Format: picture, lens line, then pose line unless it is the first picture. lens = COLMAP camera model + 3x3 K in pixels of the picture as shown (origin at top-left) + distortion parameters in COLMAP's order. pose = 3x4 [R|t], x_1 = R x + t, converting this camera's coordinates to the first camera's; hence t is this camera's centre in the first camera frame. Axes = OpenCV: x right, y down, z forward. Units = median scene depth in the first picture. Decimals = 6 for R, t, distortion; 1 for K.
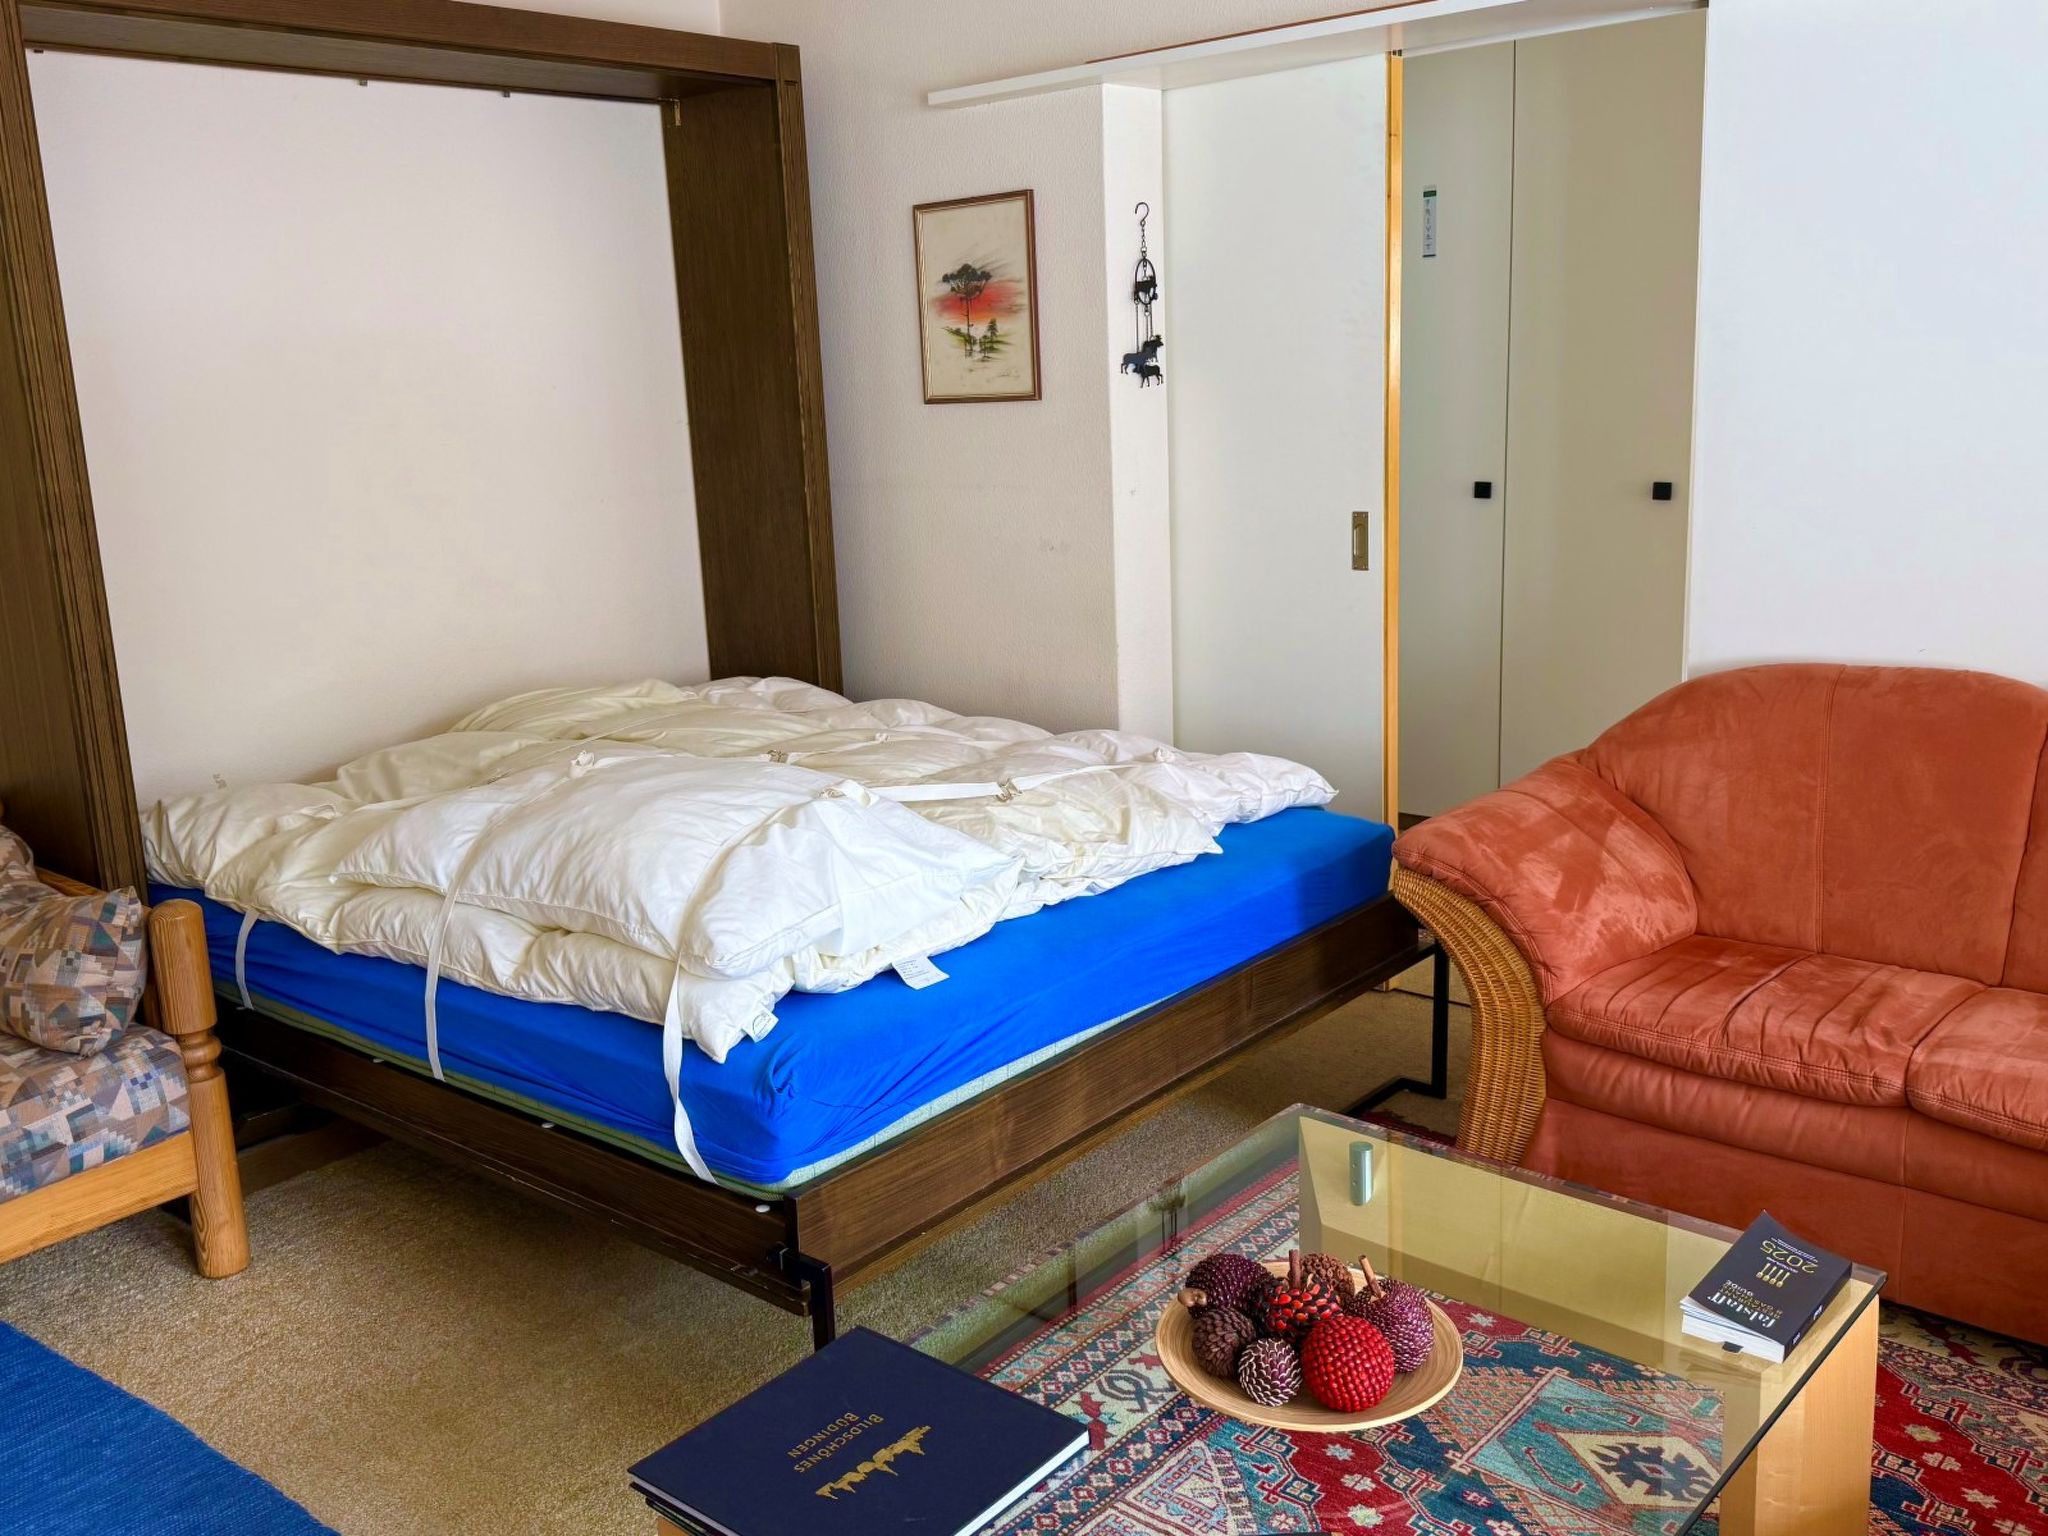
lens RADIAL K [[1626.3, 0, 1029.3], [0, 1626.3, 800.7], [0, 0, 1]] dist [0.159577, -0.295819]
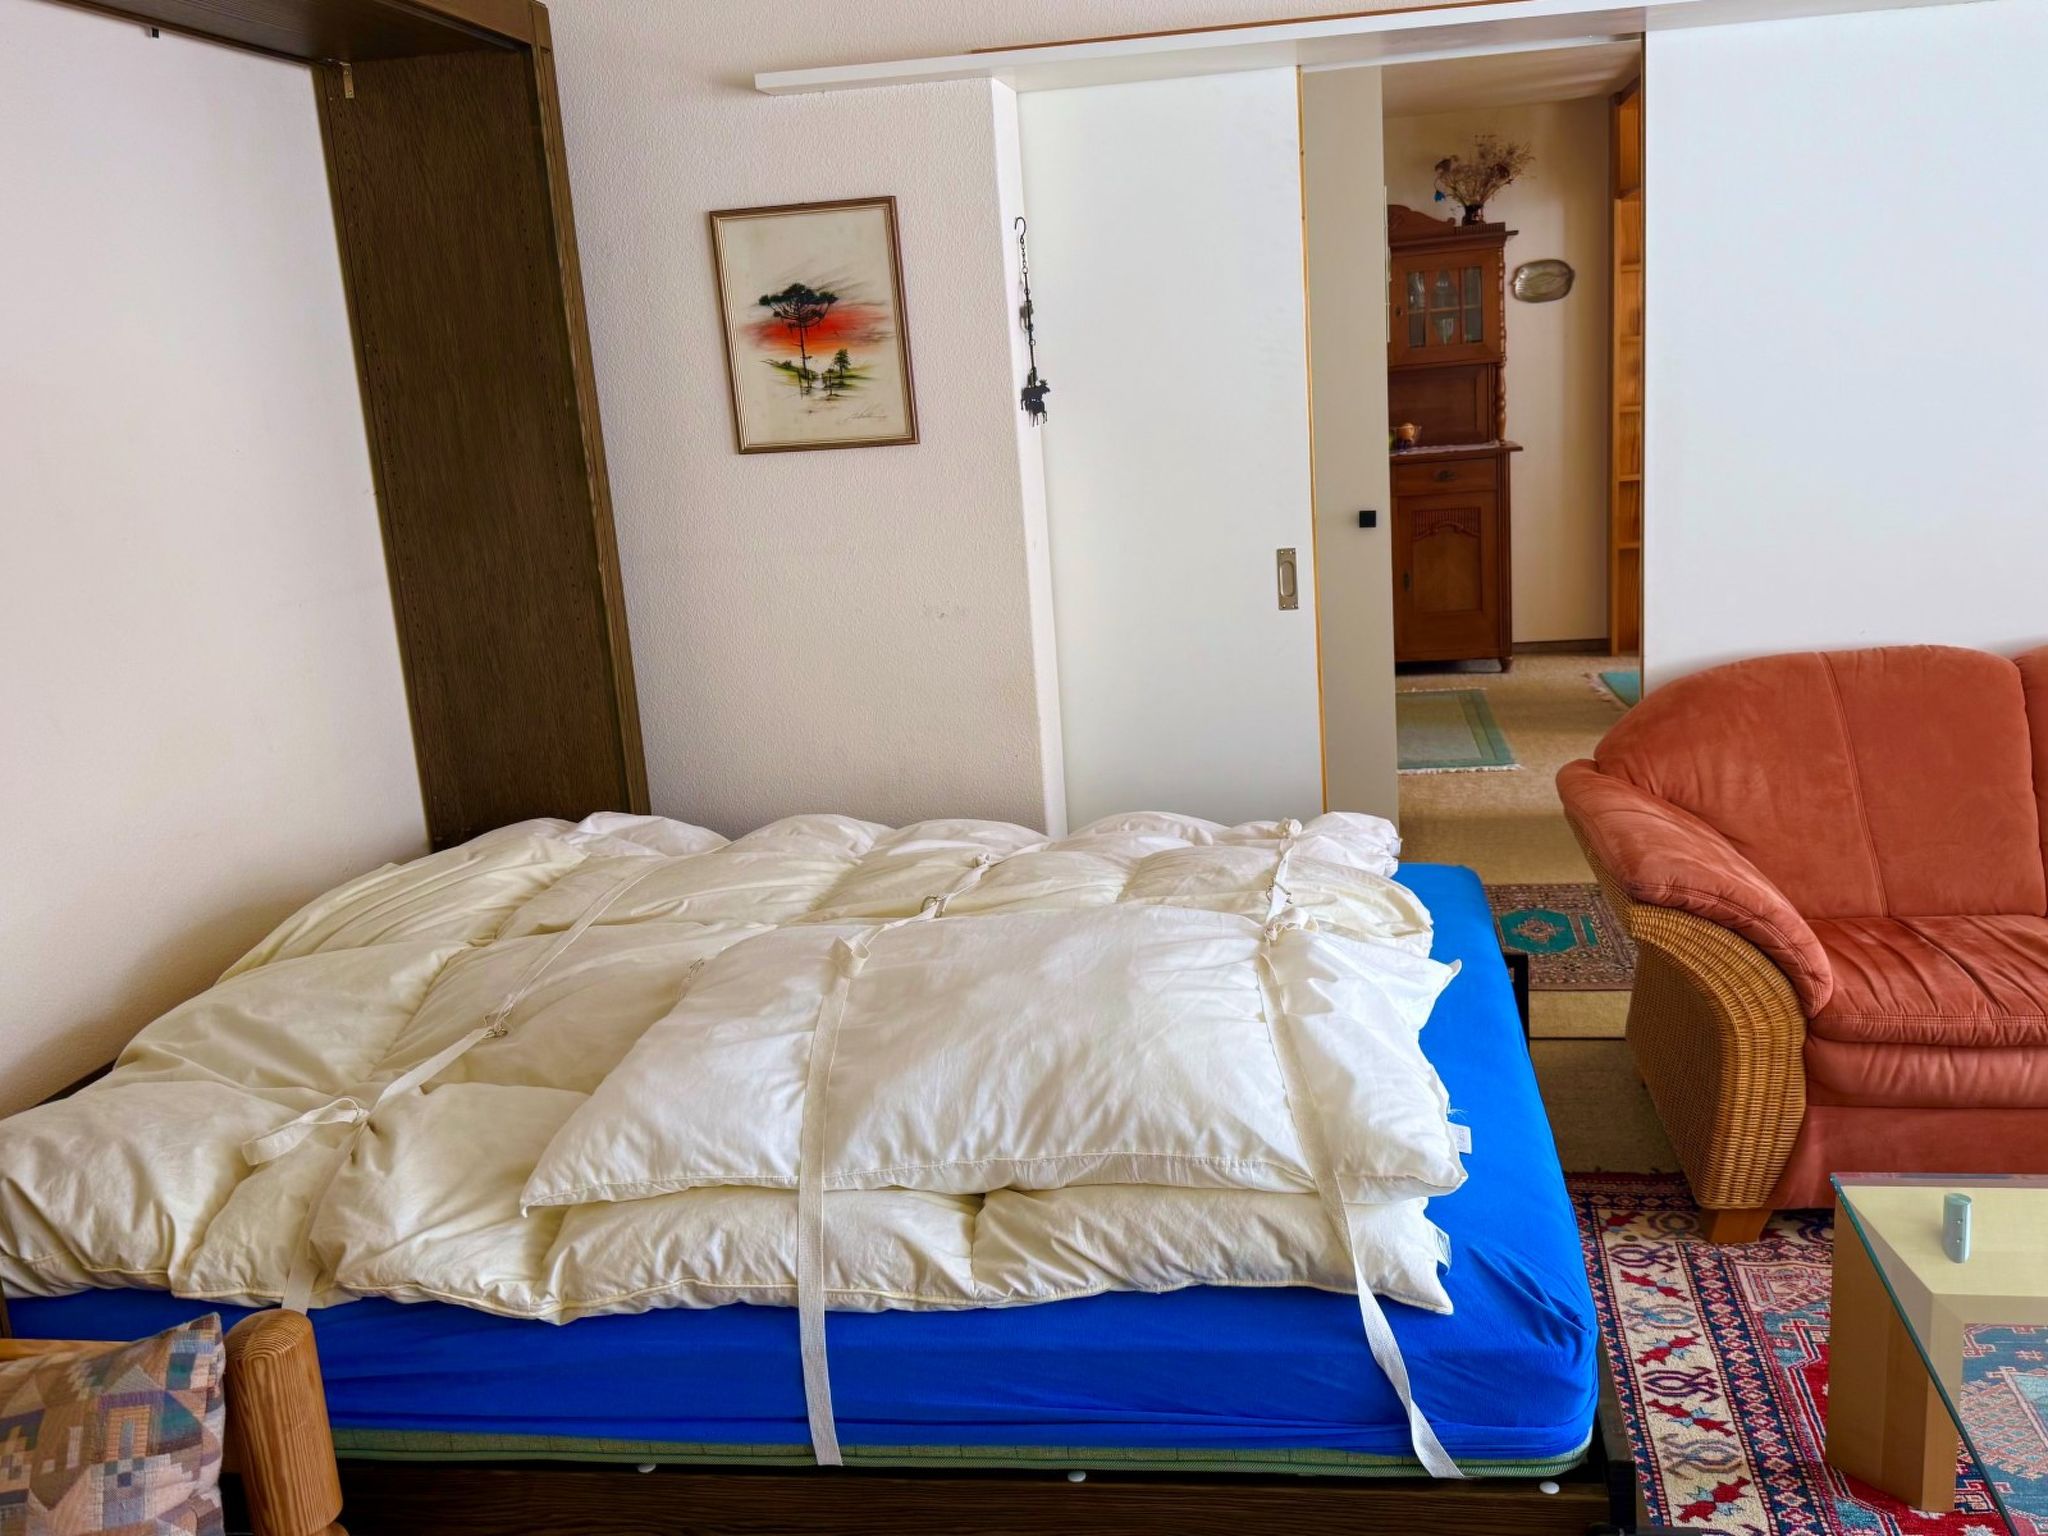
lens RADIAL K [[1626.3, 0, 1029.3], [0, 1626.3, 800.7], [0, 0, 1]] dist [0.159577, -0.295819]
pose [[0.855466, -0.140453, 0.498449, -0.550592], [0.157743, 0.987452, 0.007516, -0.082012], [-0.493250, 0.072198, 0.866887, 0.347413]]
